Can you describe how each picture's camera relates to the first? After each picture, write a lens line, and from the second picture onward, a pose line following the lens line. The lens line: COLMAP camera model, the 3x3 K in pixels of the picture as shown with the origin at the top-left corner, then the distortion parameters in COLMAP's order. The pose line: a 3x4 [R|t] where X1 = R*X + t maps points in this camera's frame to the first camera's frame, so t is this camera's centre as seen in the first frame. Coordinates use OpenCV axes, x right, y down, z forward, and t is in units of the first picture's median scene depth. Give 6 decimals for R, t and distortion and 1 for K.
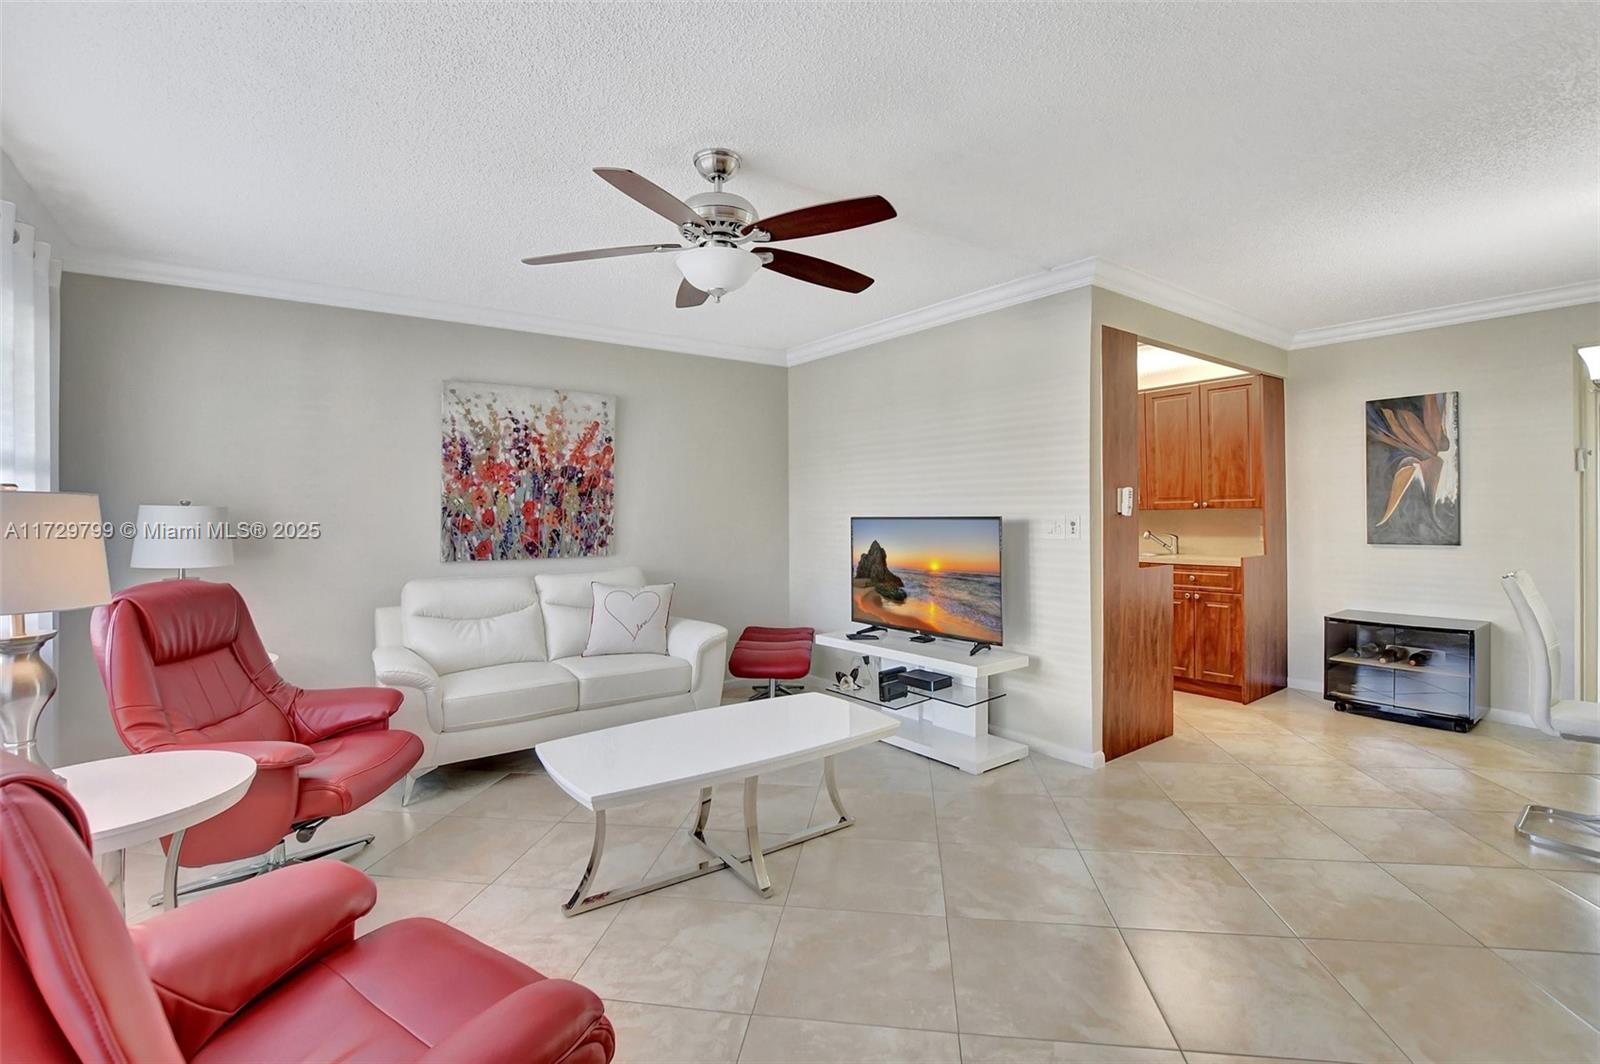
lens RADIAL K [[718.6, 0, 802.2], [0, 718.6, 515.2], [0, 0, 1]] dist [-0.029877, 0.004946]
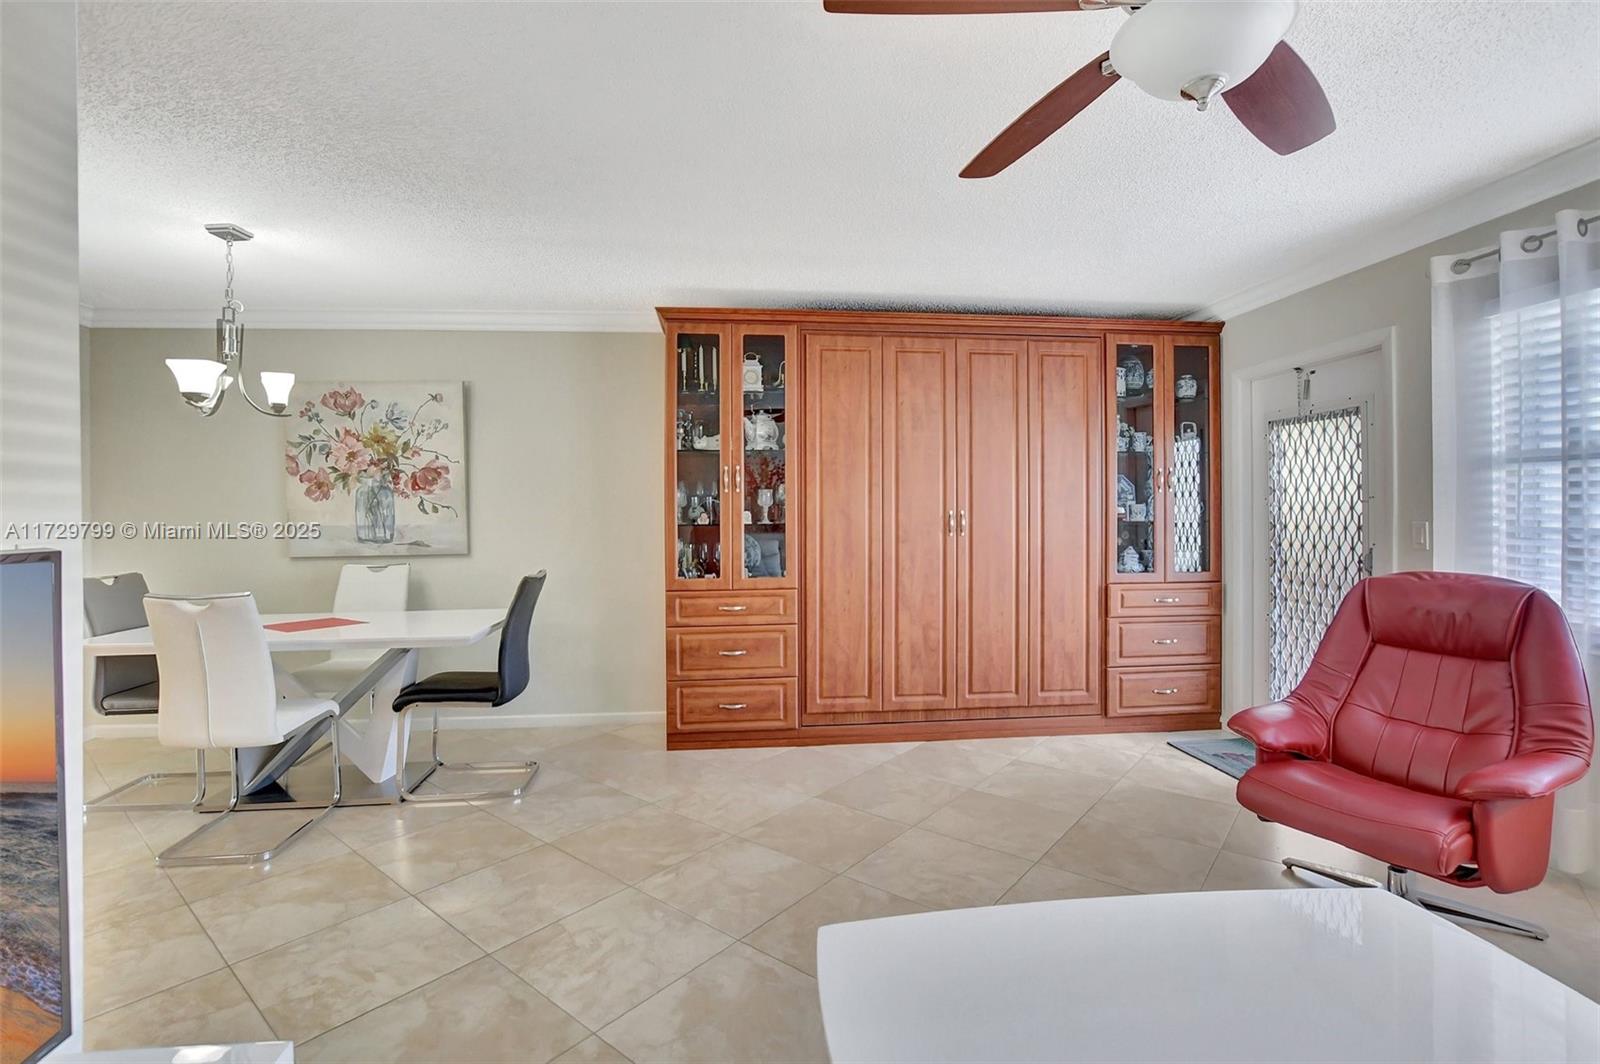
lens RADIAL K [[718.6, 0, 794.3], [0, 718.6, 520.2], [0, 0, 1]] dist [-0.029877, 0.004946]
pose [[-0.850136, 0.004530, 0.526543, -0.083350], [0.012533, 0.999854, 0.011633, -0.011924], [-0.526414, 0.016488, -0.850069, 0.957183]]
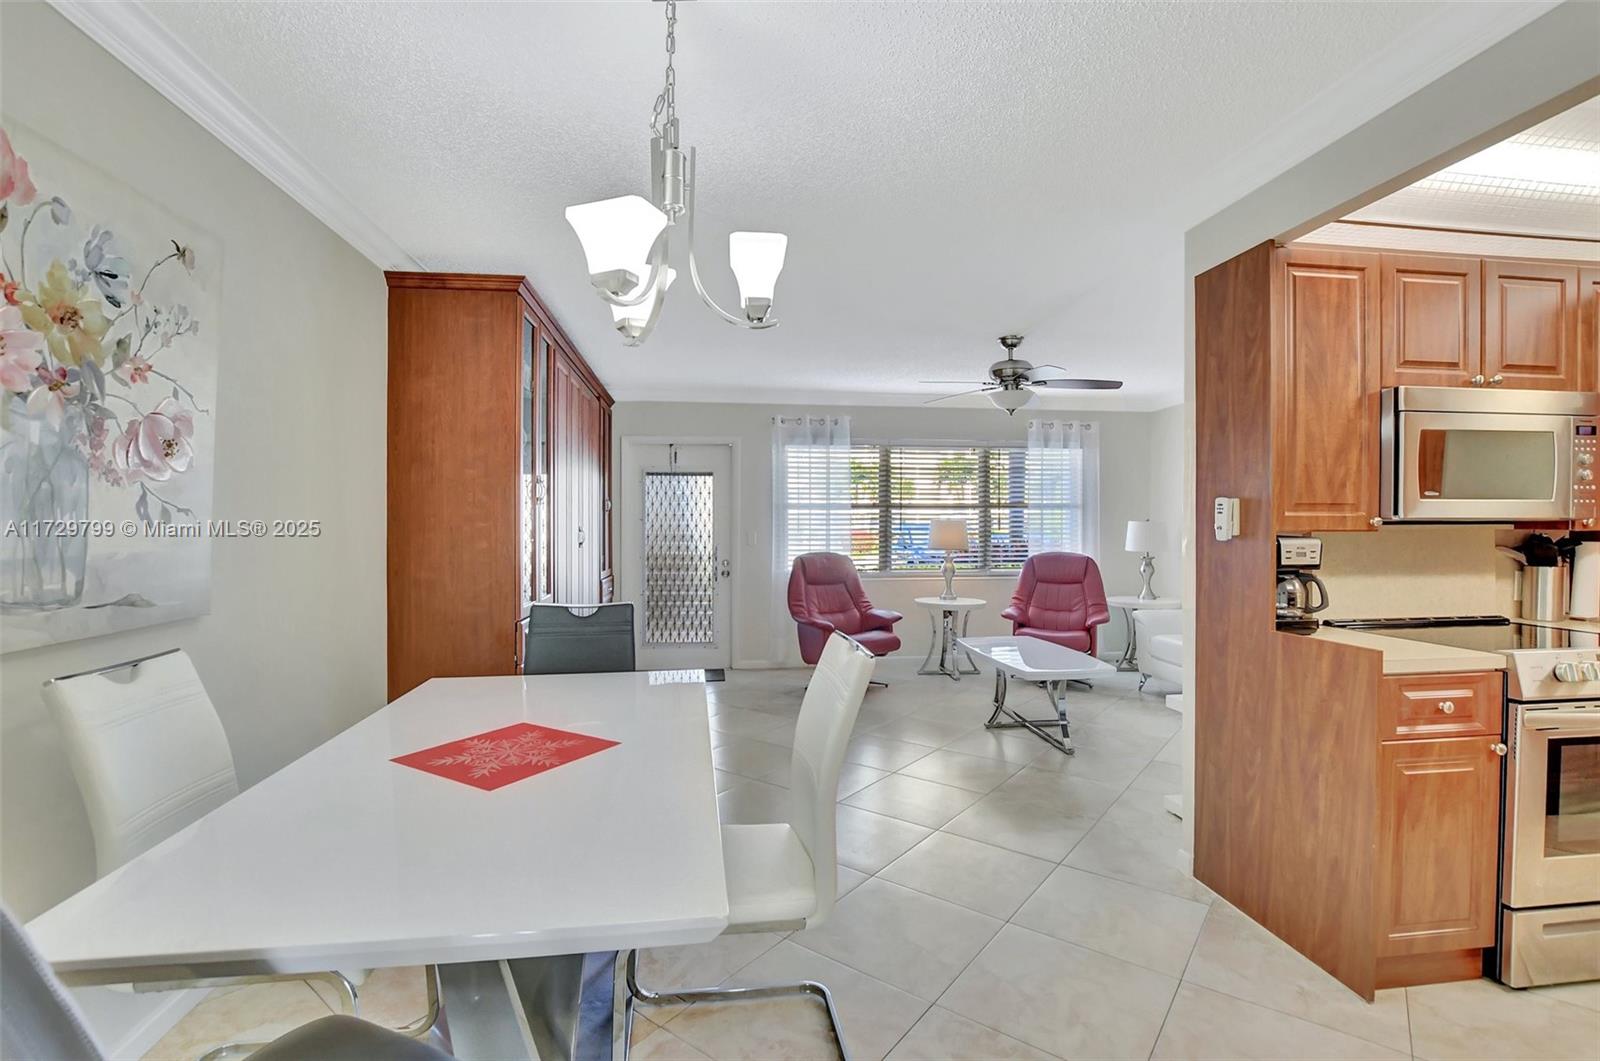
lens RADIAL K [[718.6, 0, 777.5], [0, 718.6, 541.6], [0, 0, 1]] dist [-0.029877, 0.004946]
pose [[-0.521120, 0.029714, -0.852966, 1.115444], [0.003569, 0.999461, 0.032636, -0.018979], [0.853476, 0.013963, -0.520945, 0.893818]]
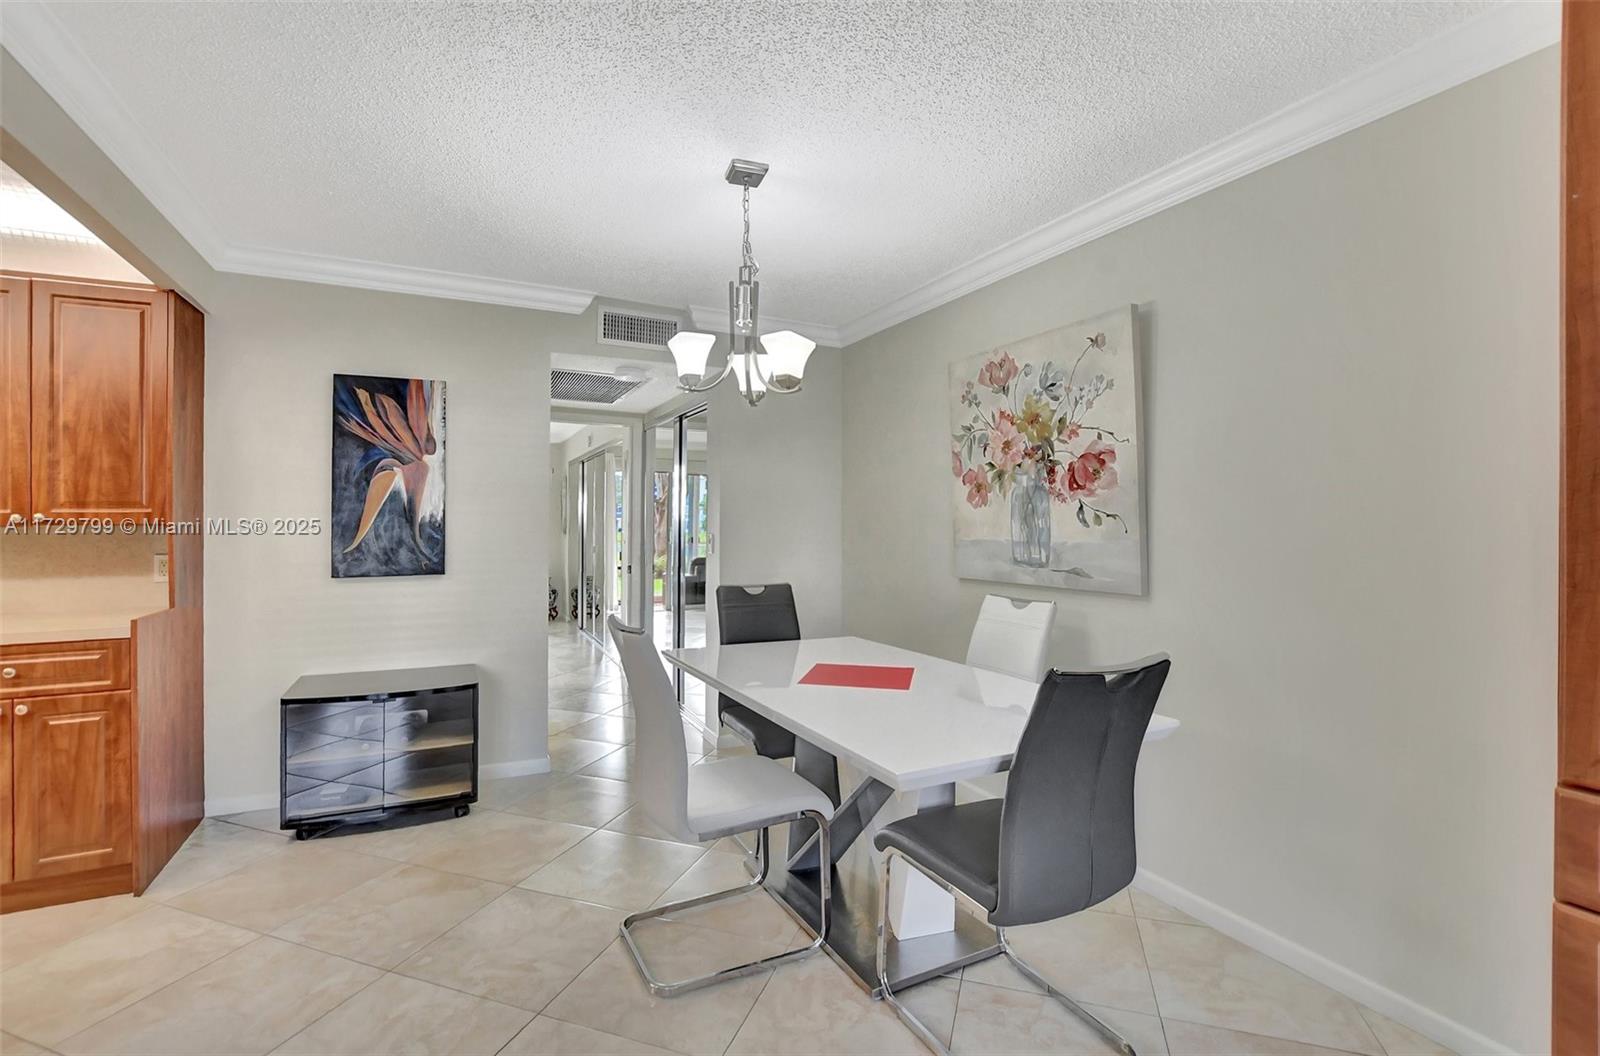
lens RADIAL K [[718.6, 0, 801.8], [0, 718.6, 516.9], [0, 0, 1]] dist [-0.029877, 0.004946]
pose [[0.176696, 0.014632, 0.984157, 0.223677], [-0.004524, 0.999891, -0.014054, -0.014114], [-0.984255, -0.001970, 0.176743, 0.487332]]
